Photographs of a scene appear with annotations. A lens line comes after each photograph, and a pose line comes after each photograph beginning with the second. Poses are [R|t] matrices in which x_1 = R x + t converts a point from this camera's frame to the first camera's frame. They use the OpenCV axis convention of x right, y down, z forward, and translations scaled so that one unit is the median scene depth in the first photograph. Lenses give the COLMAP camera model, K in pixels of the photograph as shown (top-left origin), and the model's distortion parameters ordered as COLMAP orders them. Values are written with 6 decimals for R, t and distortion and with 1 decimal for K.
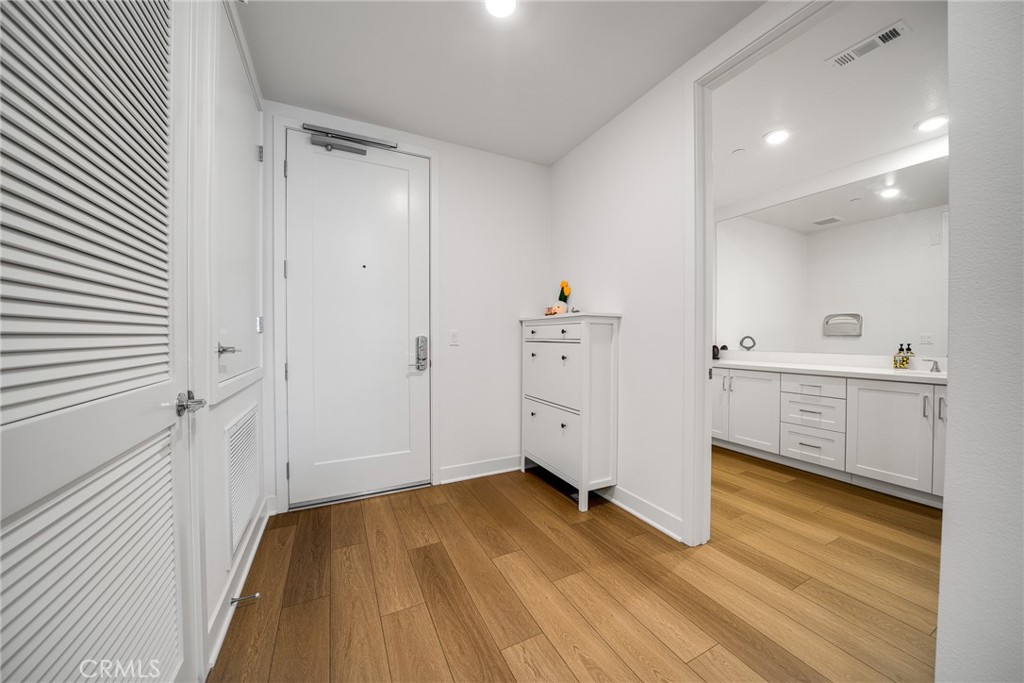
lens RADIAL K [[395.6, 0, 514.3], [0, 395.6, 340.0], [0, 0, 1]] dist [0.000380, 0.000213]
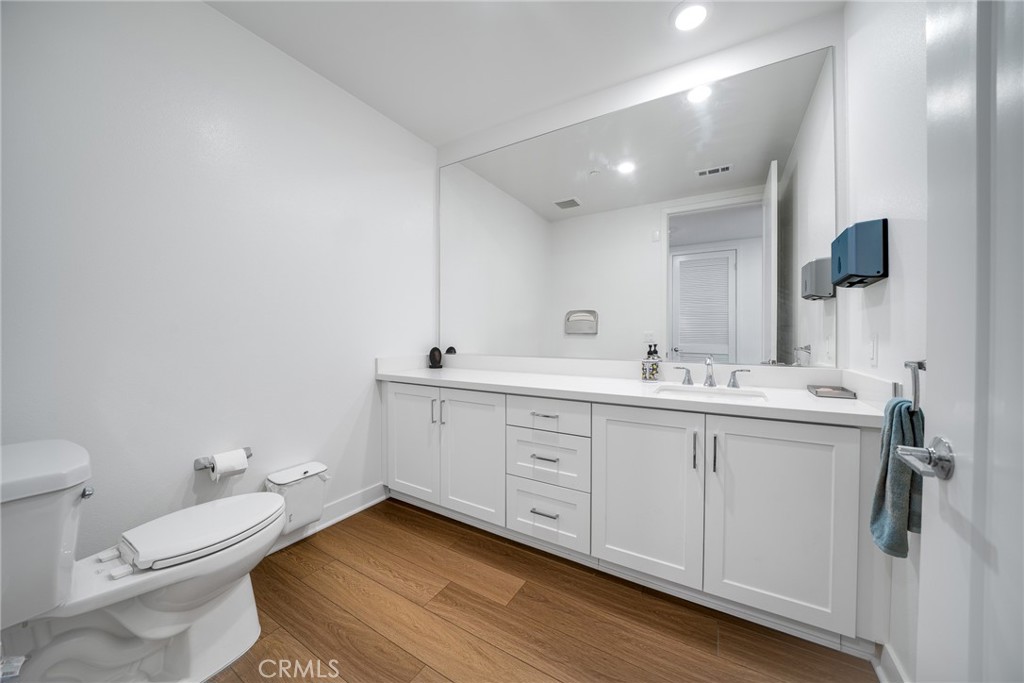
lens RADIAL K [[395.6, 0, 514.6], [0, 395.6, 337.8], [0, 0, 1]] dist [0.000380, 0.000213]
pose [[0.861831, -0.003424, 0.507184, 0.393632], [0.004324, 0.999990, -0.000597, -0.003075], [-0.507177, 0.002707, 0.861838, 0.491269]]
